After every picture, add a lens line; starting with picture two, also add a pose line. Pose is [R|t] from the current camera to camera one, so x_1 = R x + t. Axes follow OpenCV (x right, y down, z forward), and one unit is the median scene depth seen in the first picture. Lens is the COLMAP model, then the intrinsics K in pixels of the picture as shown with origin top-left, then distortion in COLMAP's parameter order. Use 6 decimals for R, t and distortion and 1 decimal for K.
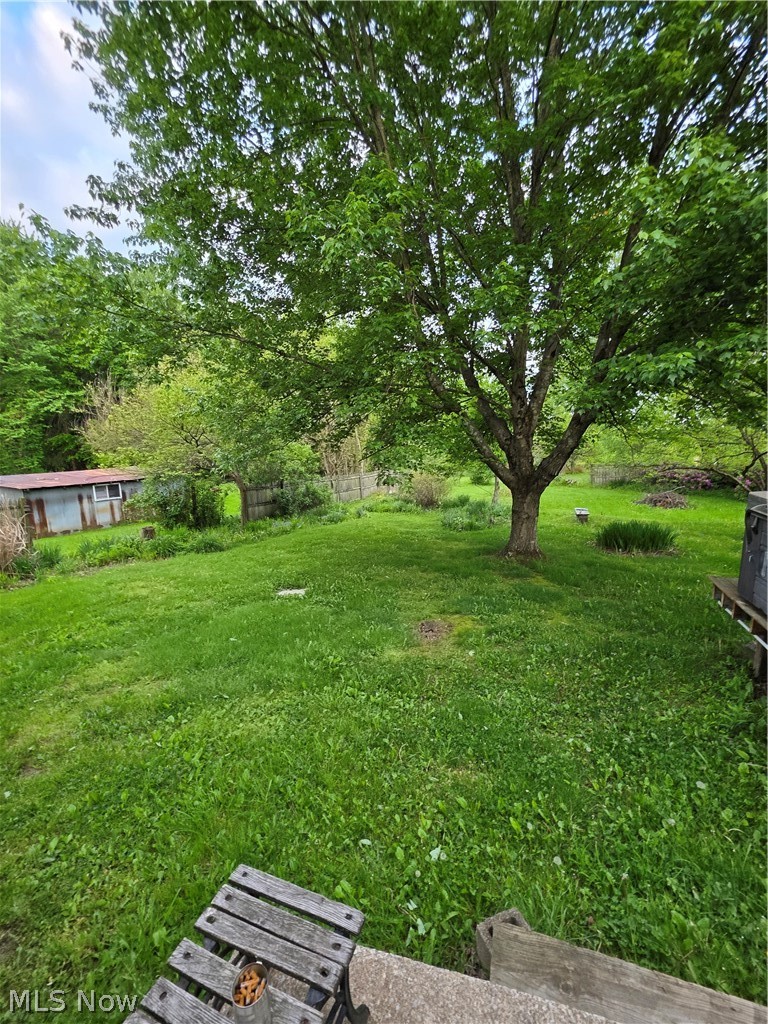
lens RADIAL K [[408.3, 0, 389.3], [0, 408.3, 511.4], [0, 0, 1]] dist [0.000760, -0.000197]
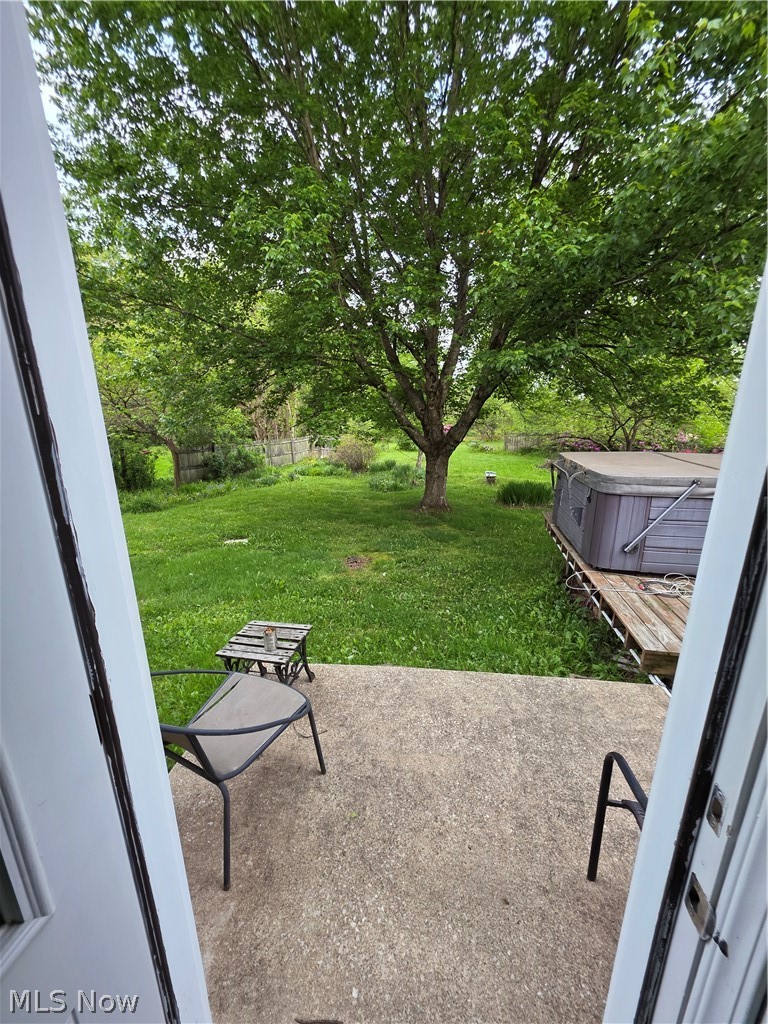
lens RADIAL K [[405.4, 0, 379.6], [0, 405.4, 519.2], [0, 0, 1]] dist [0.000644, -0.000024]
pose [[0.989750, -0.014470, 0.142077, -0.000115], [-0.000034, 0.994830, 0.101551, 0.019016], [-0.142812, -0.100515, 0.984633, -0.159821]]
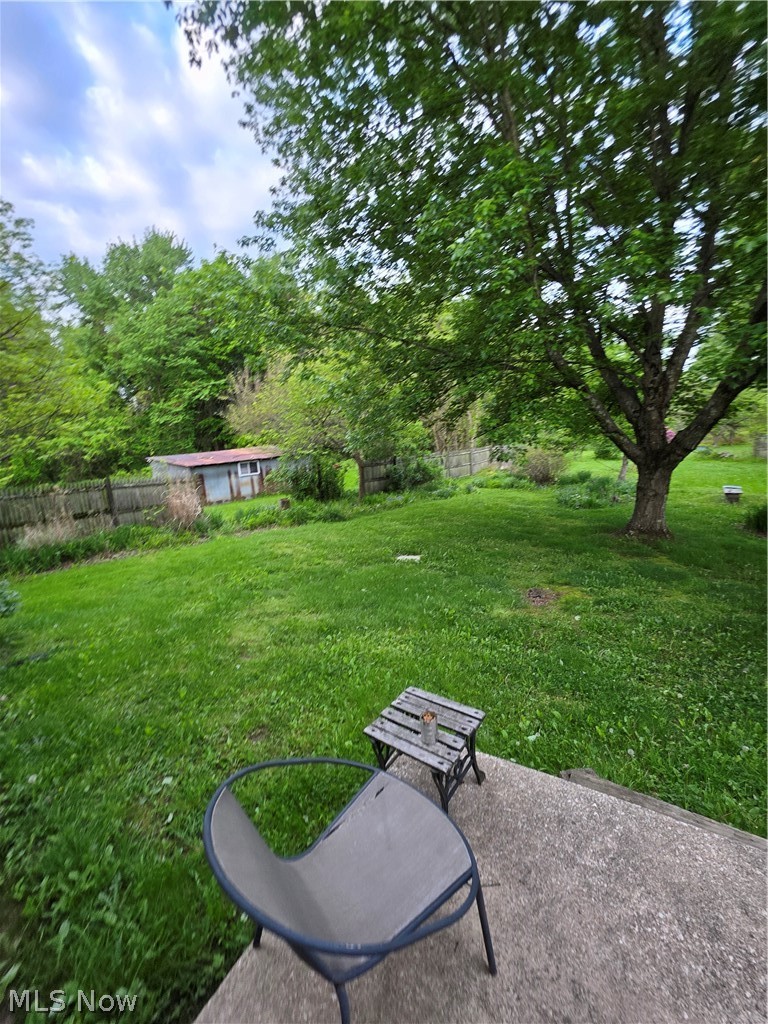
lens RADIAL K [[411.8, 0, 378.6], [0, 411.8, 523.3], [0, 0, 1]] dist [-0.000293, -0.000105]
pose [[0.959752, 0.034531, -0.278719, -0.004626], [-0.010381, 0.996096, 0.087663, 0.004438], [0.280658, -0.081242, 0.956363, -0.093099]]
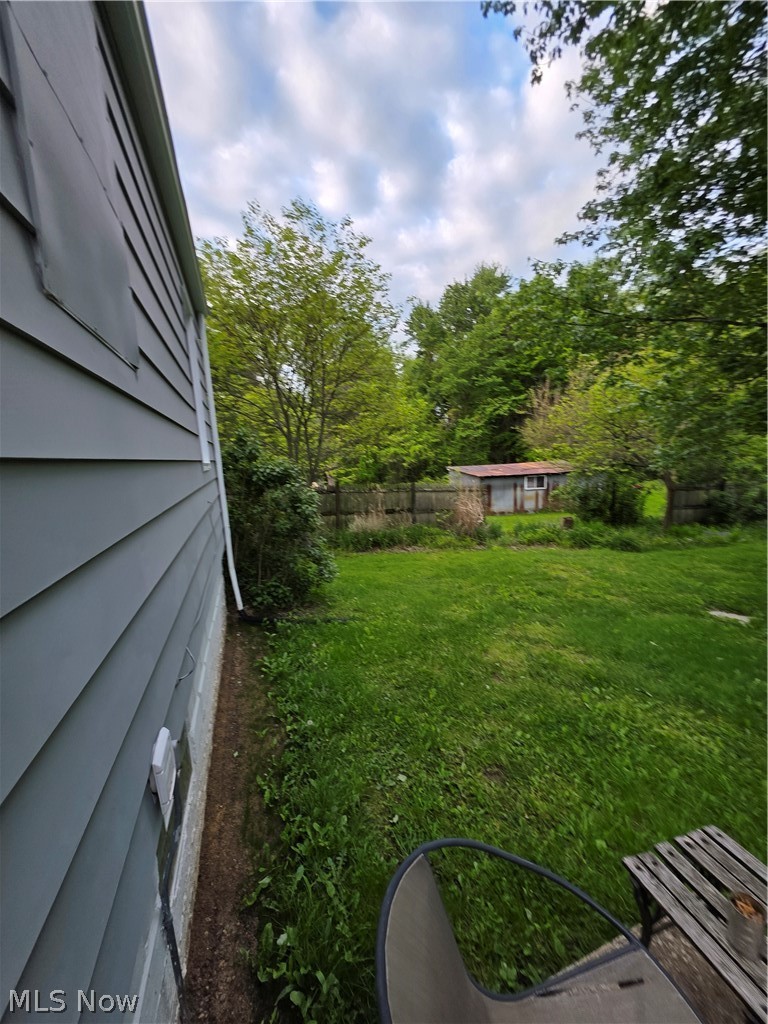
lens RADIAL K [[417.4, 0, 402.1], [0, 417.4, 517.9], [0, 0, 1]] dist [0.001629, 0.000243]
pose [[0.620908, 0.124735, -0.773896, -0.016382], [-0.105265, 0.991584, 0.075366, 0.005074], [0.776784, 0.034668, 0.628813, -0.059620]]
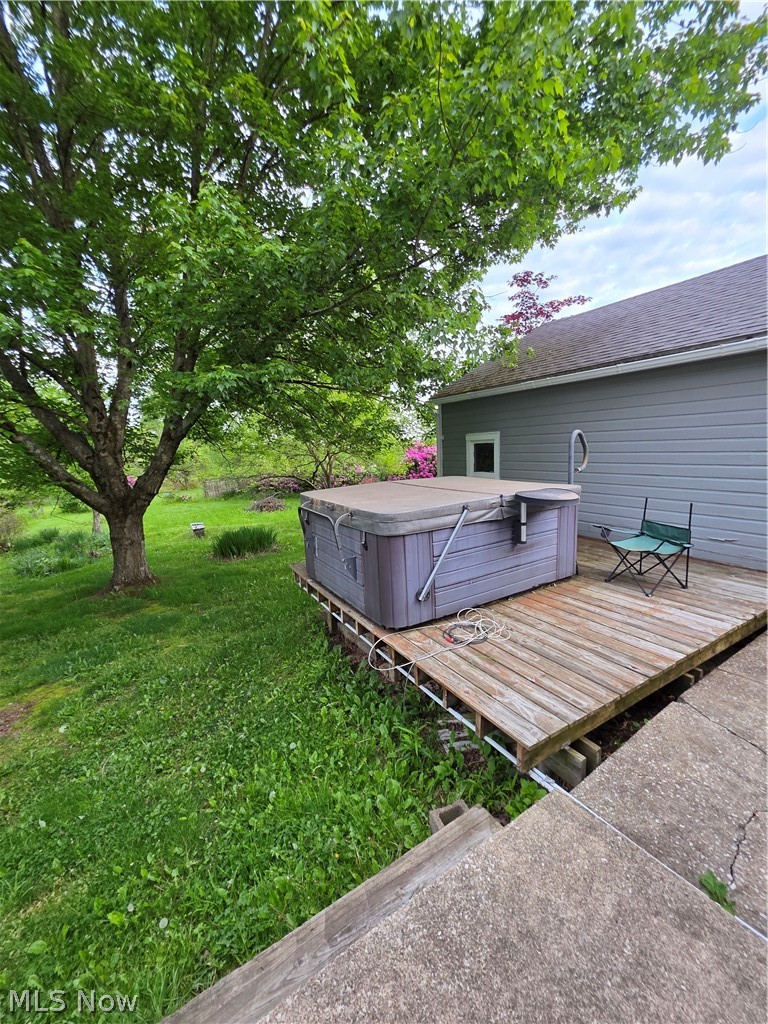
lens RADIAL K [[408.4, 0, 382.9], [0, 408.4, 509.4], [0, 0, 1]] dist [-0.000448, -0.000454]
pose [[0.648809, -0.125702, 0.750497, 0.036701], [0.157191, 0.987129, 0.029444, 0.003239], [-0.744539, 0.098868, 0.660218, -0.006694]]
